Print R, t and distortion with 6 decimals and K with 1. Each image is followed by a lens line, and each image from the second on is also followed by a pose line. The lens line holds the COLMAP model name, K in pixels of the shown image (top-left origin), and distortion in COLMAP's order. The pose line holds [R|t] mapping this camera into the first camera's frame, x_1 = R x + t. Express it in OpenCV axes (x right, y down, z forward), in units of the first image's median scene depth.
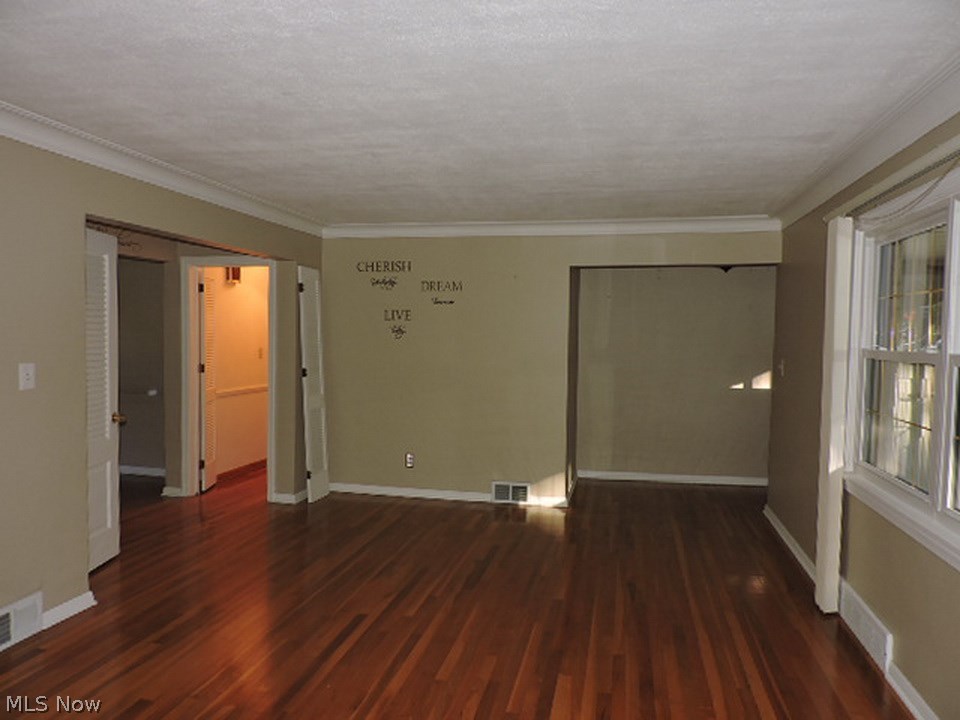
lens RADIAL K [[686.2, 0, 482.8], [0, 686.2, 365.7], [0, 0, 1]] dist [-0.018406, -0.002441]
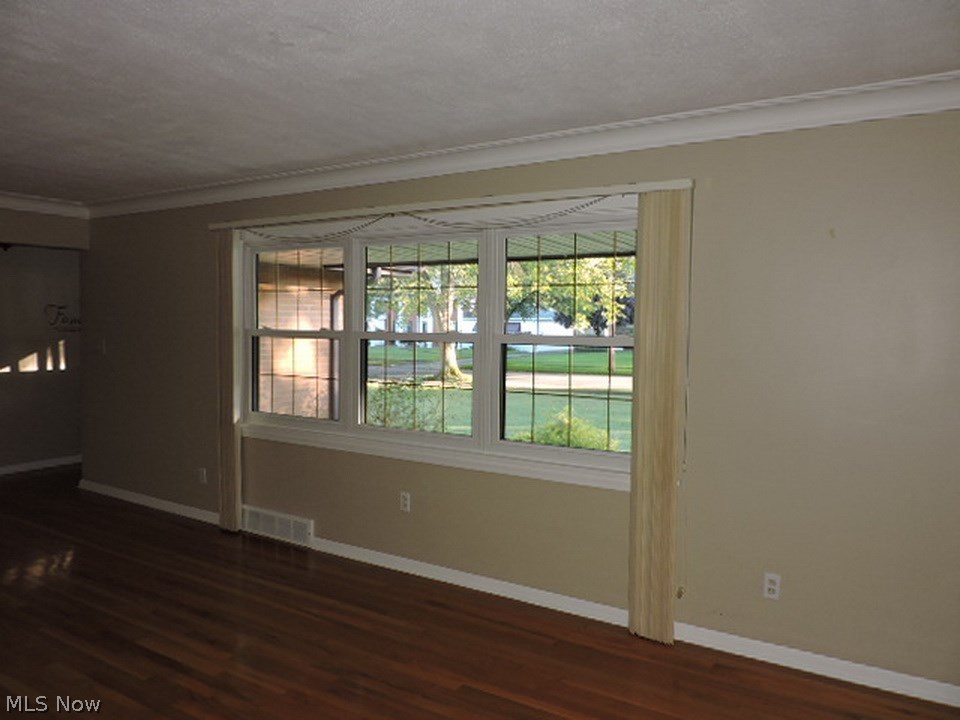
lens RADIAL K [[686.2, 0, 479.0], [0, 686.2, 357.9], [0, 0, 1]] dist [-0.018406, -0.002441]
pose [[0.317670, -0.054113, 0.946656, -0.574243], [0.035430, 0.998350, 0.045178, -0.011722], [-0.947539, 0.019188, 0.319064, 0.129198]]
